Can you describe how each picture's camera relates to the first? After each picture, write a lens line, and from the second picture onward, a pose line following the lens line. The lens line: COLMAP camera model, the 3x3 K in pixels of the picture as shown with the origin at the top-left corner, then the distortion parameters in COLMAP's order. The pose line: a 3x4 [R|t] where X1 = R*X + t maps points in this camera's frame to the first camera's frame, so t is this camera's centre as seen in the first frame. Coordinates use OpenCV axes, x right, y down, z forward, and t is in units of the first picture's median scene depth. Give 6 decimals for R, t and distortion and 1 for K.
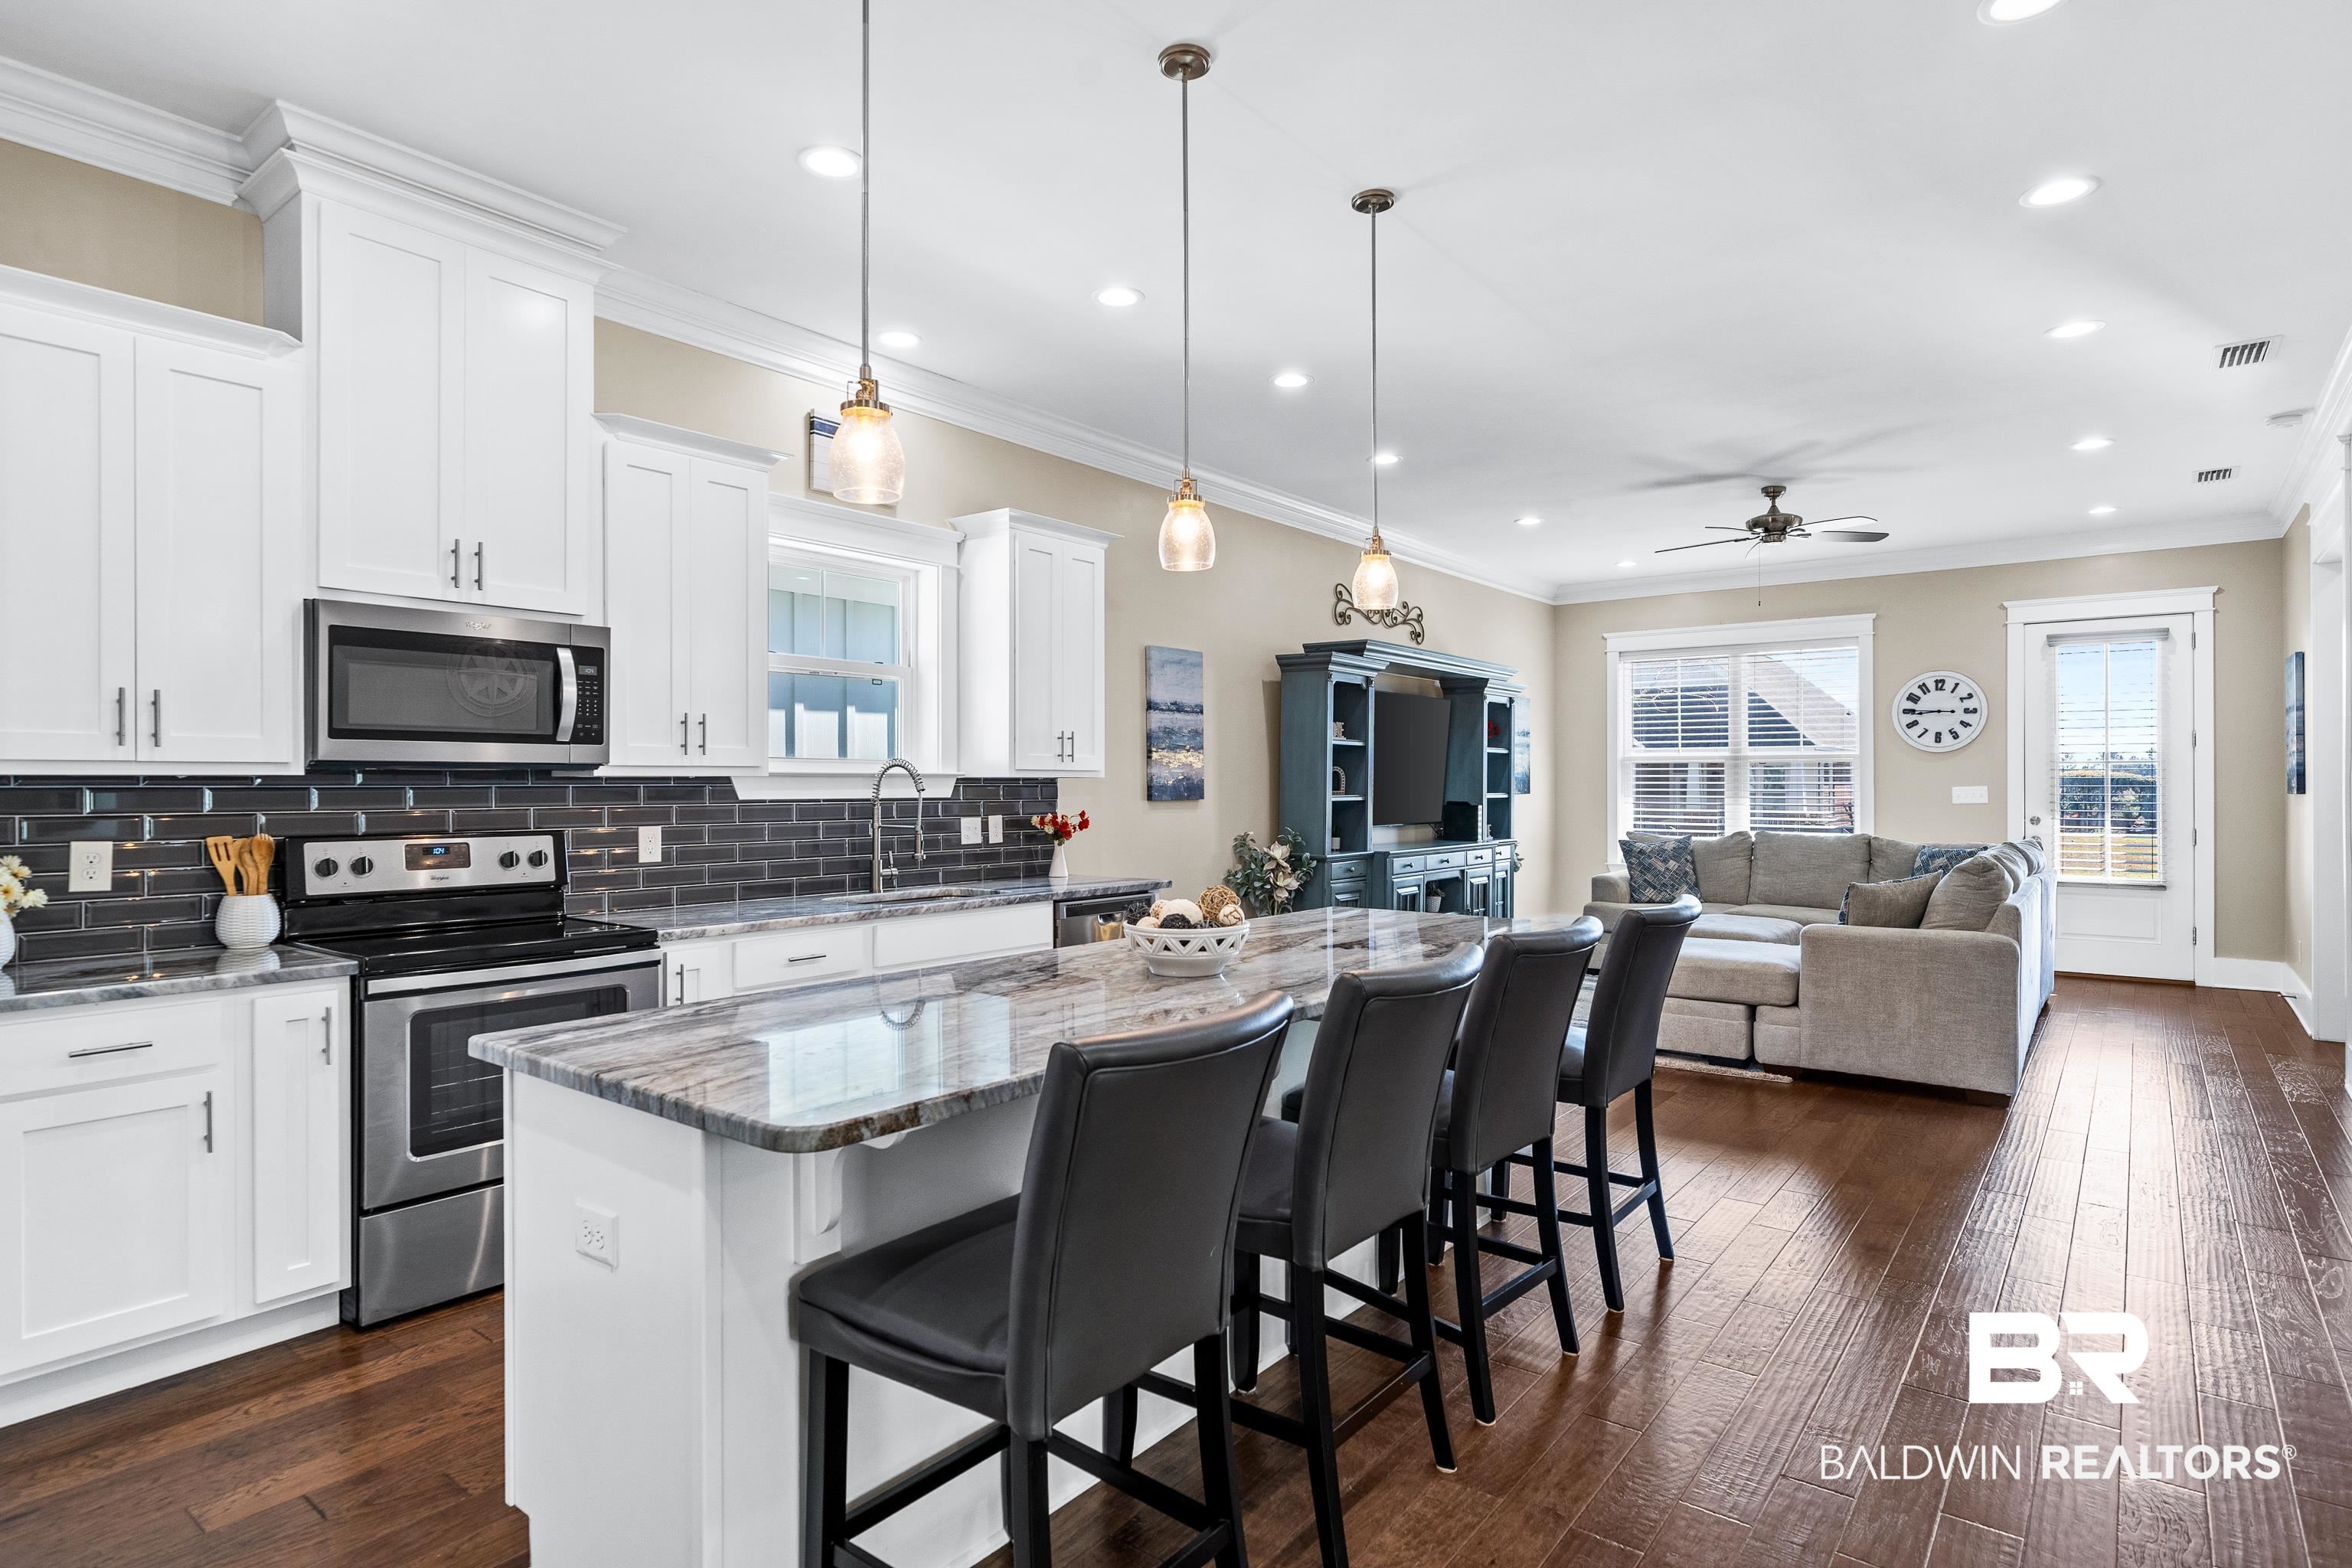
lens RADIAL K [[1206.4, 0, 1147.1], [0, 1206.4, 778.1], [0, 0, 1]] dist [0.000521, -0.001011]
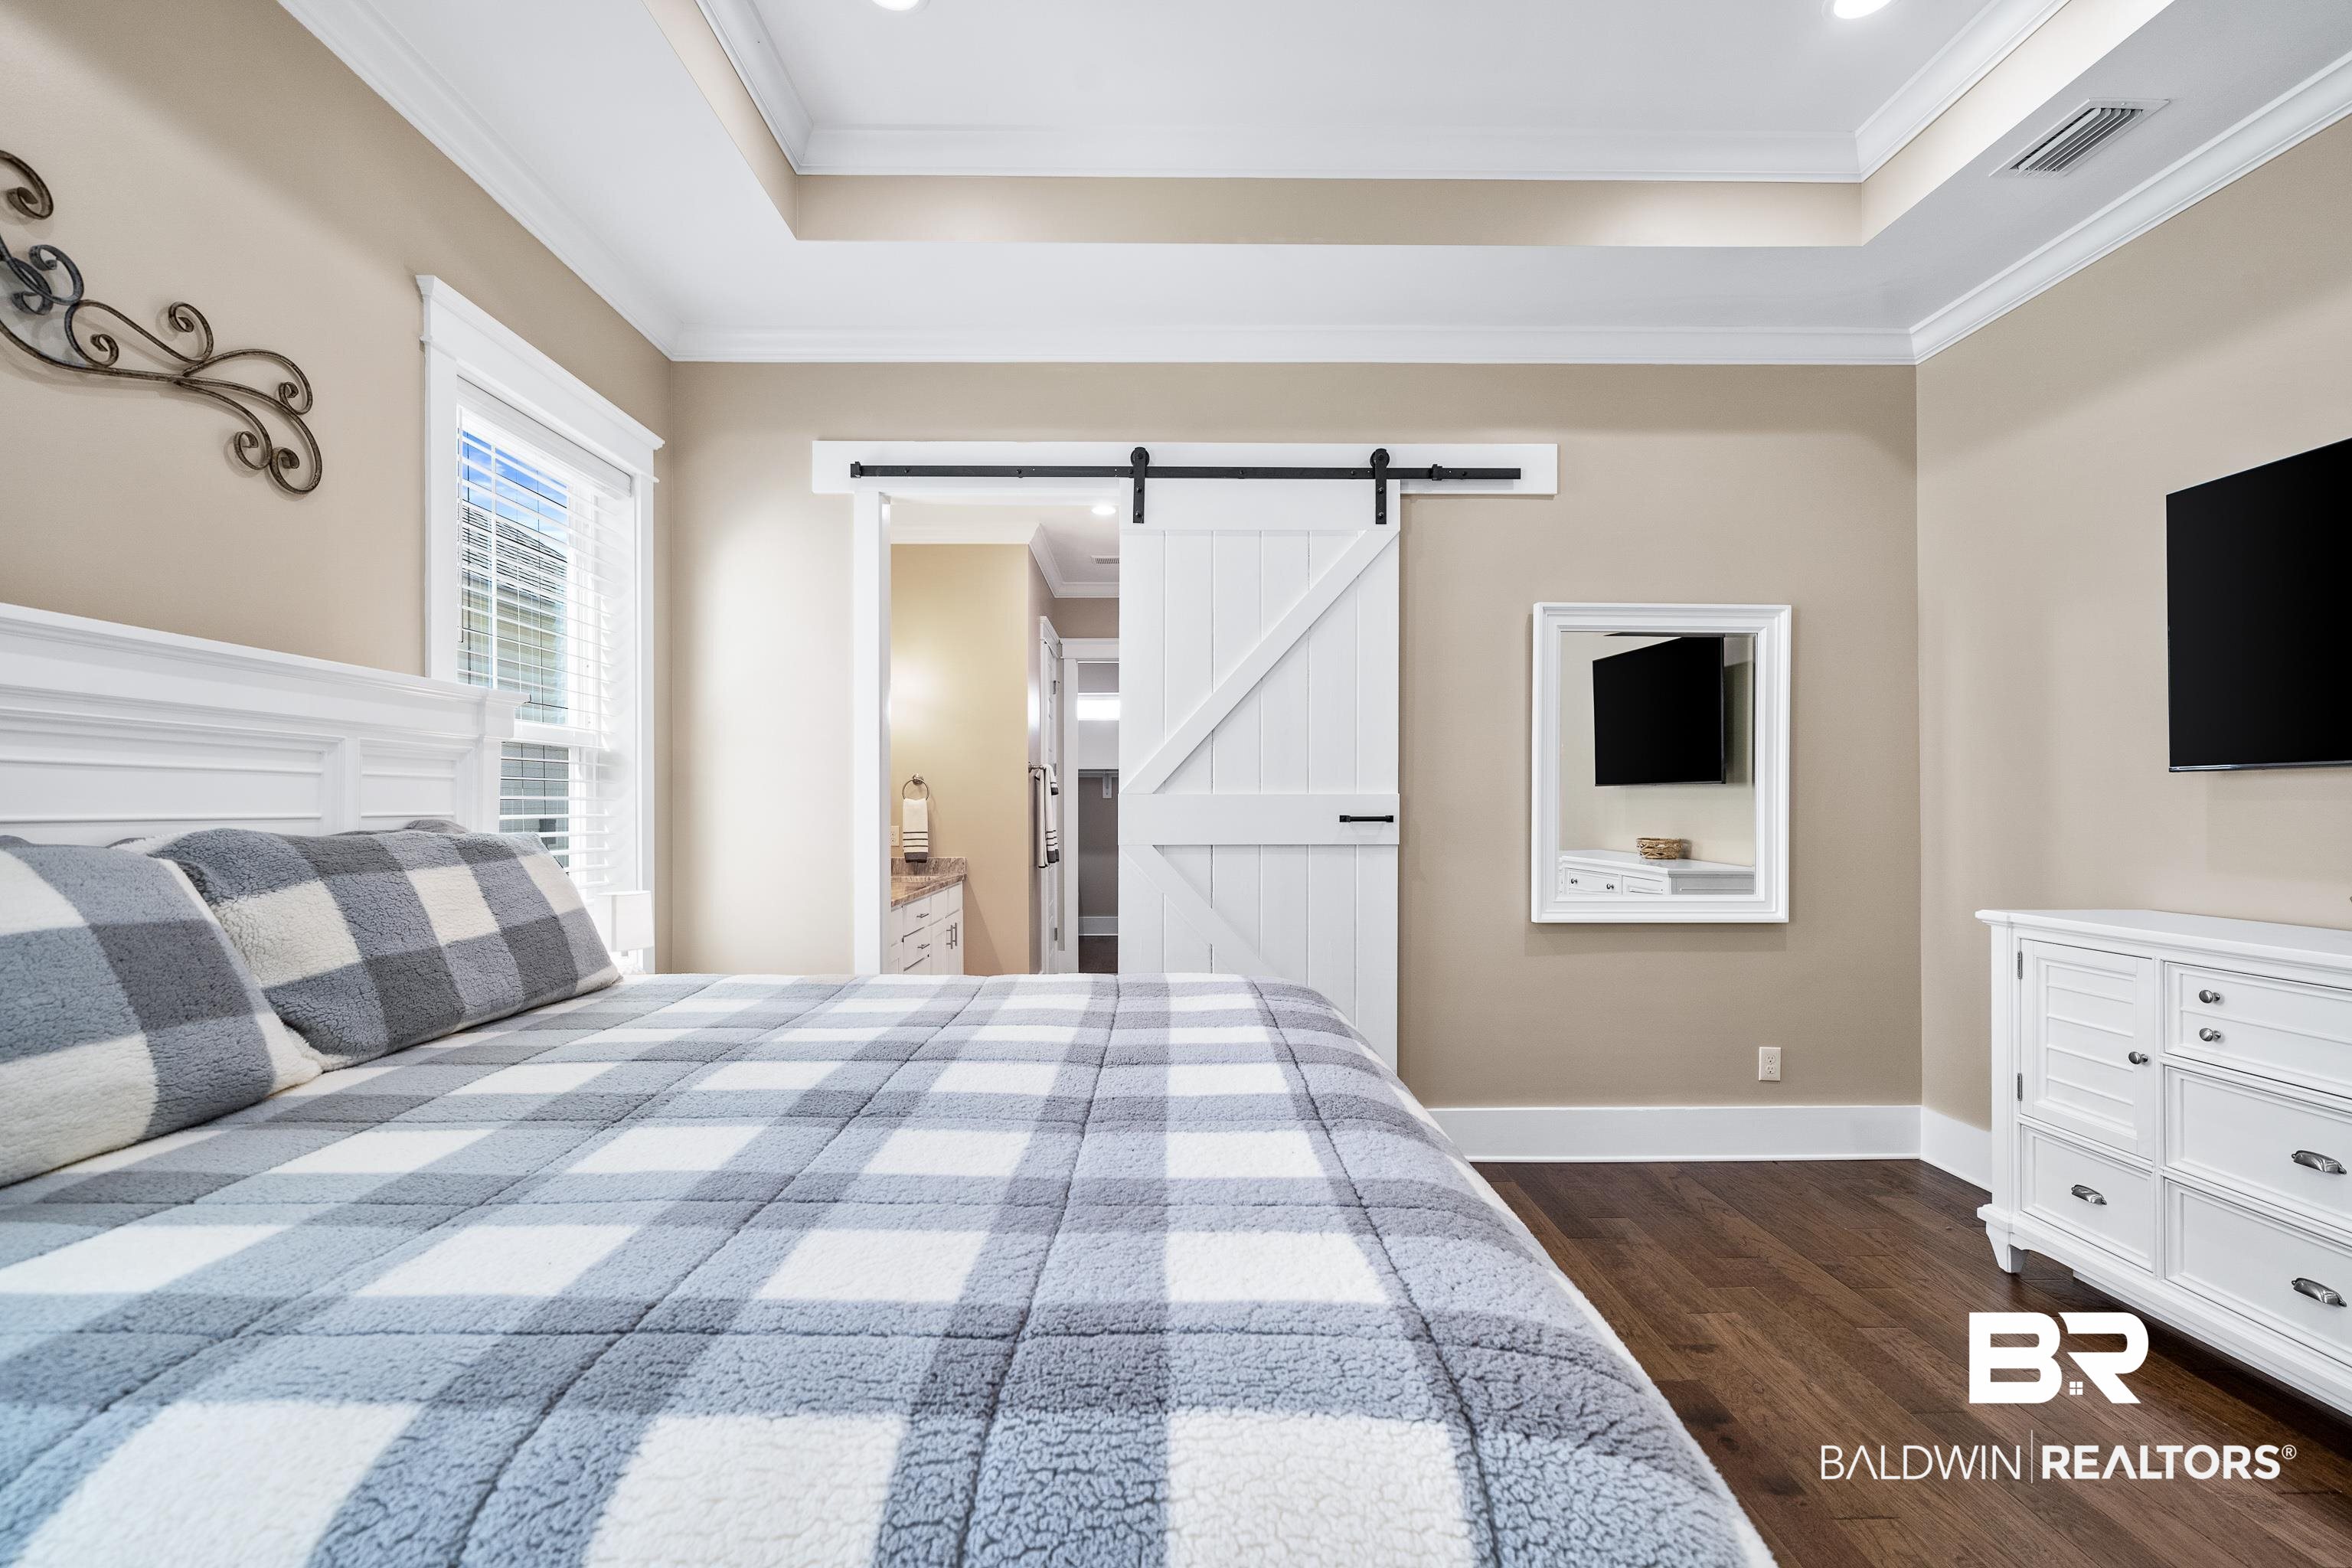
lens RADIAL K [[1014.7, 0, 1179.3], [0, 1014.7, 799.1], [0, 0, 1]] dist [0.000019, 0.000137]
pose [[0.768205, -0.005730, 0.640179, 0.248065], [-0.002838, 0.999920, 0.012356, -0.047676], [-0.640198, -0.011308, 0.768127, 0.735496]]
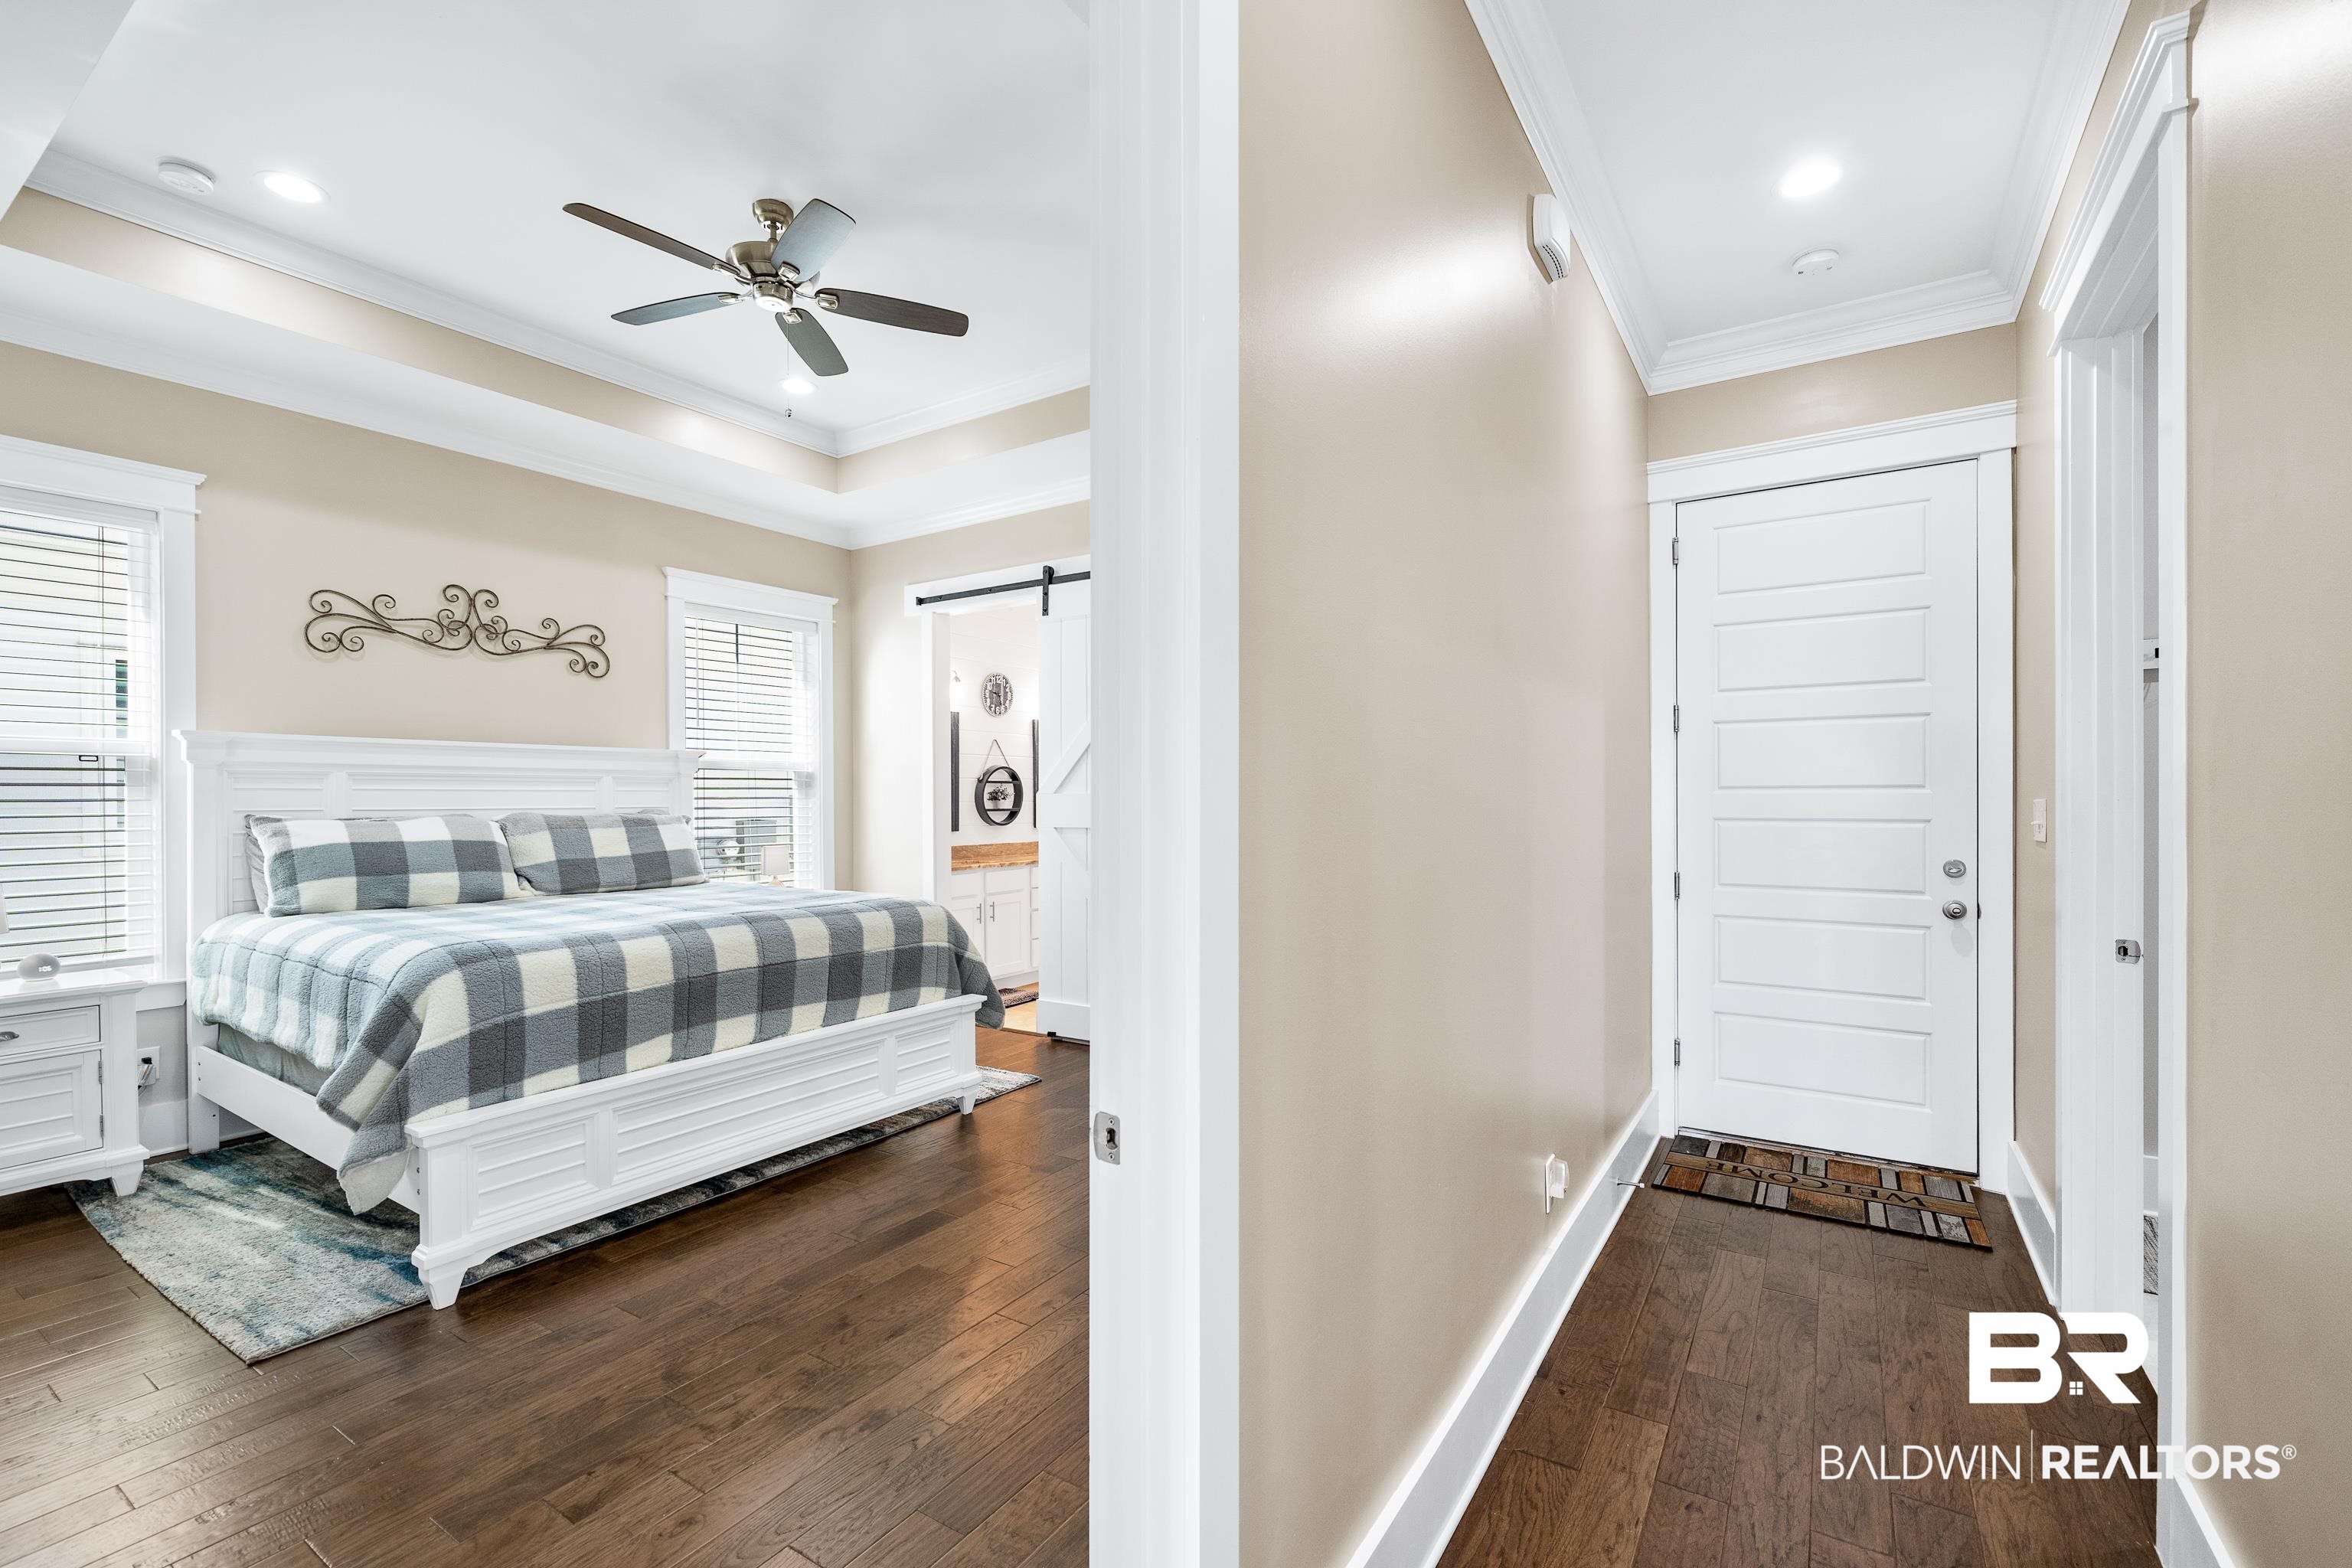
lens RADIAL K [[1014.7, 0, 1174.4], [0, 1014.7, 800.2], [0, 0, 1]] dist [0.000019, 0.000137]
pose [[0.995778, -0.013625, 0.090777, 0.537415], [0.011718, 0.999700, 0.021502, -0.053402], [-0.091043, -0.020347, 0.995639, 0.411266]]
